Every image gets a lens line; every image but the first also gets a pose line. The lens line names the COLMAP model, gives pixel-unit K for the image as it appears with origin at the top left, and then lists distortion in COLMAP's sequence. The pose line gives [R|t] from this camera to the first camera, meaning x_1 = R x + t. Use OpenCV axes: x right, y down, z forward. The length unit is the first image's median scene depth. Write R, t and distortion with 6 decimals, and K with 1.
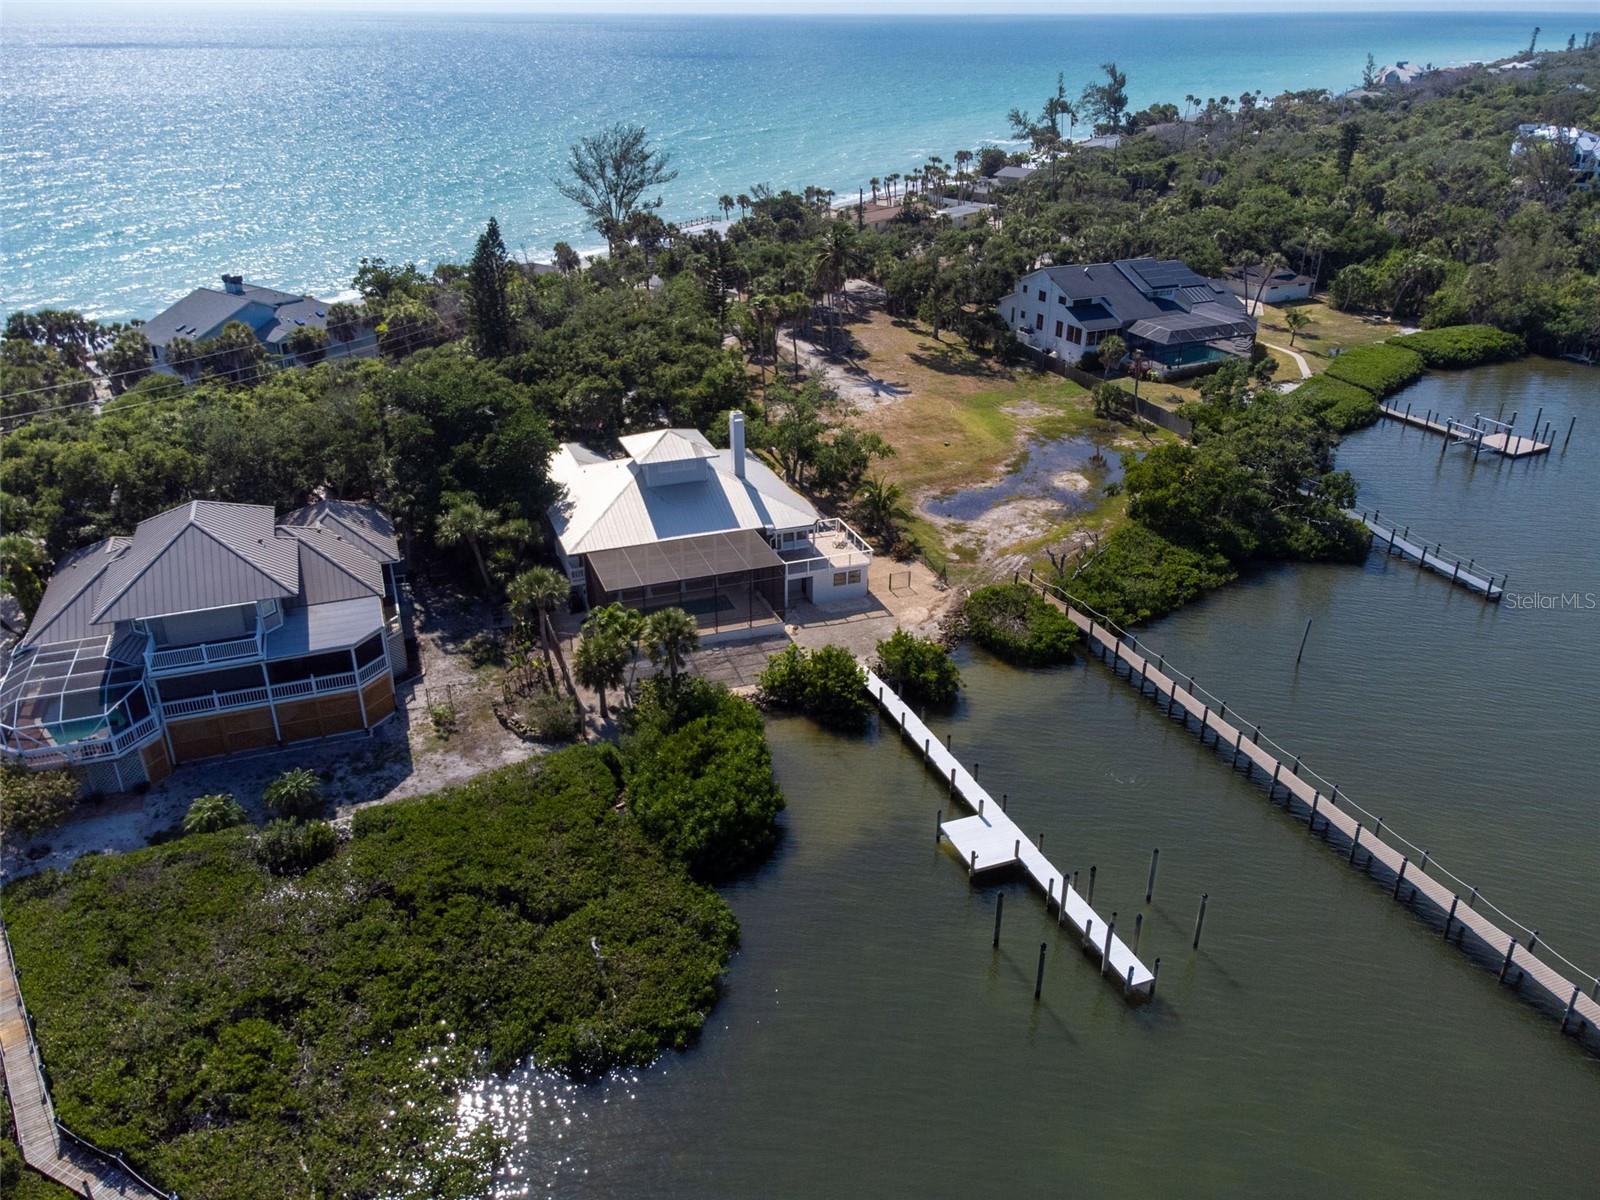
lens RADIAL K [[1100.4, 0, 800.0], [0, 1100.4, 600.0], [0, 0, 1]] dist [-0.022619, 0.053837]
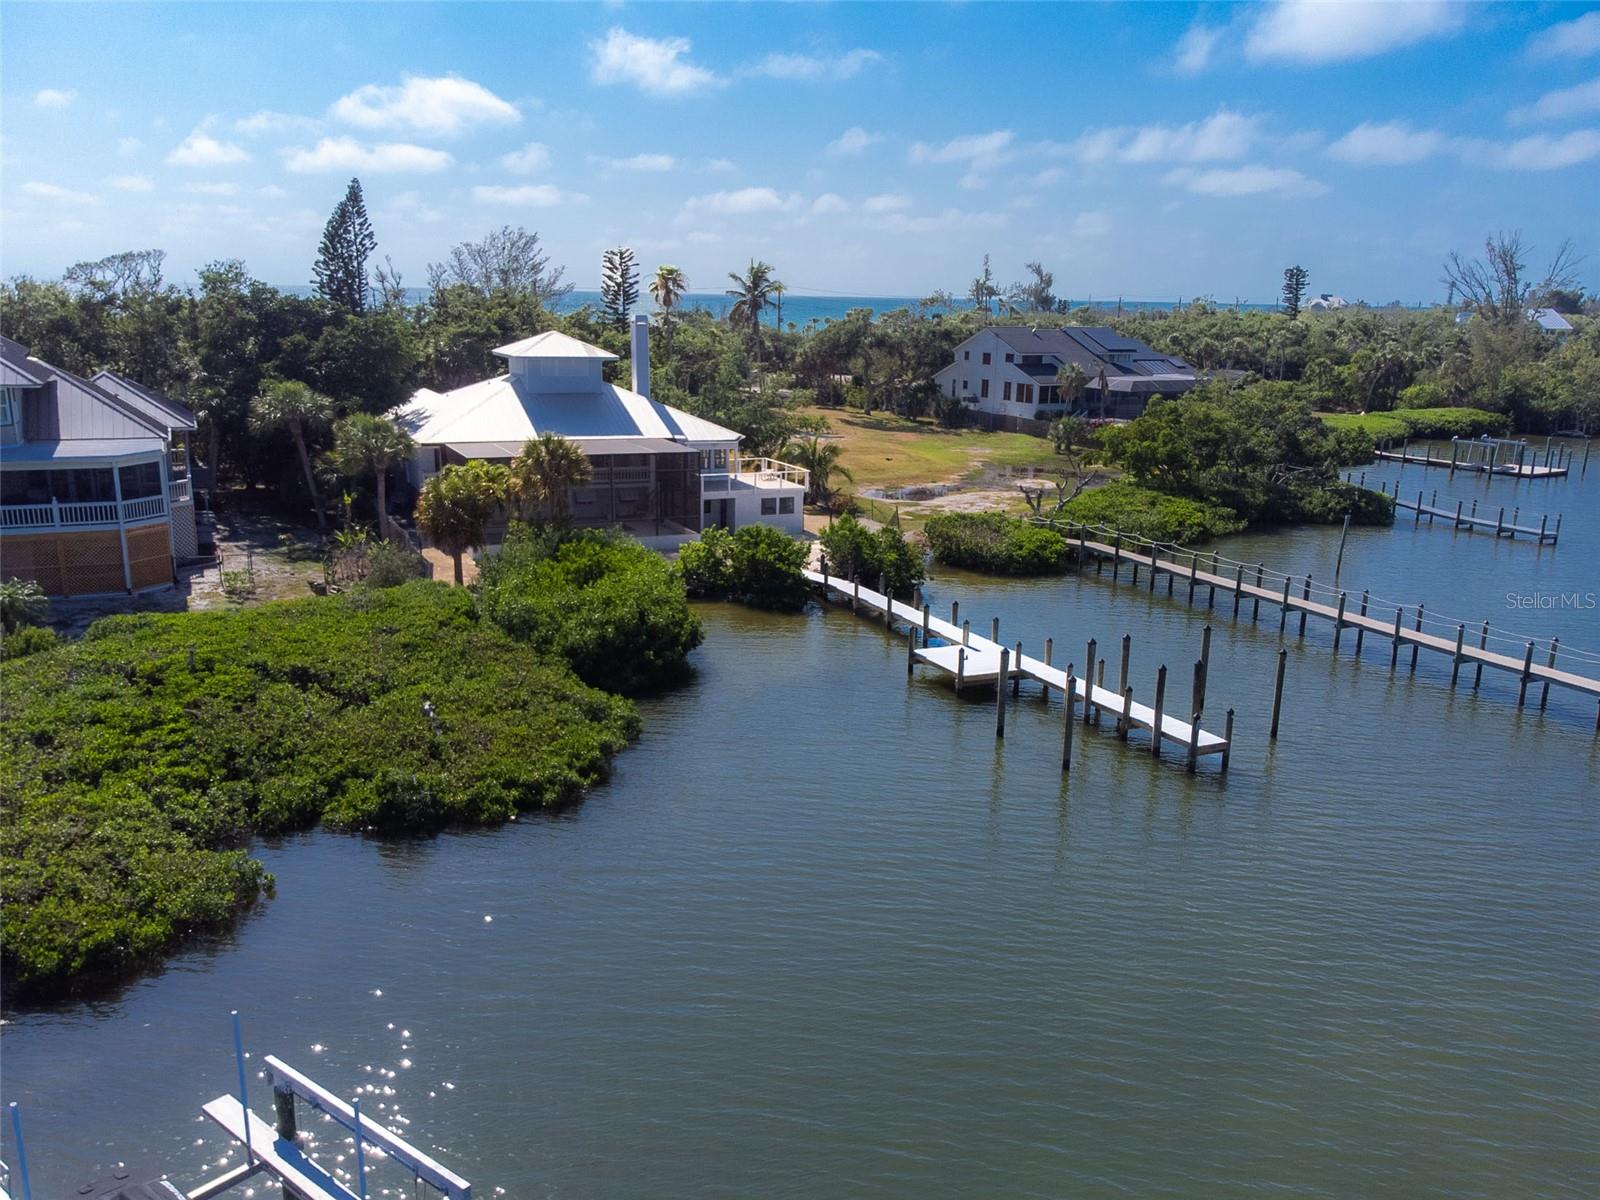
lens RADIAL K [[1260.7, 0, 800.0], [0, 1260.7, 600.0], [0, 0, 1]] dist [0.009790, 0.007278]
pose [[0.997353, 0.001137, 0.072698, -0.004656], [0.012126, 0.983272, -0.181741, 0.140421], [-0.071689, 0.182141, 0.980656, 0.070440]]
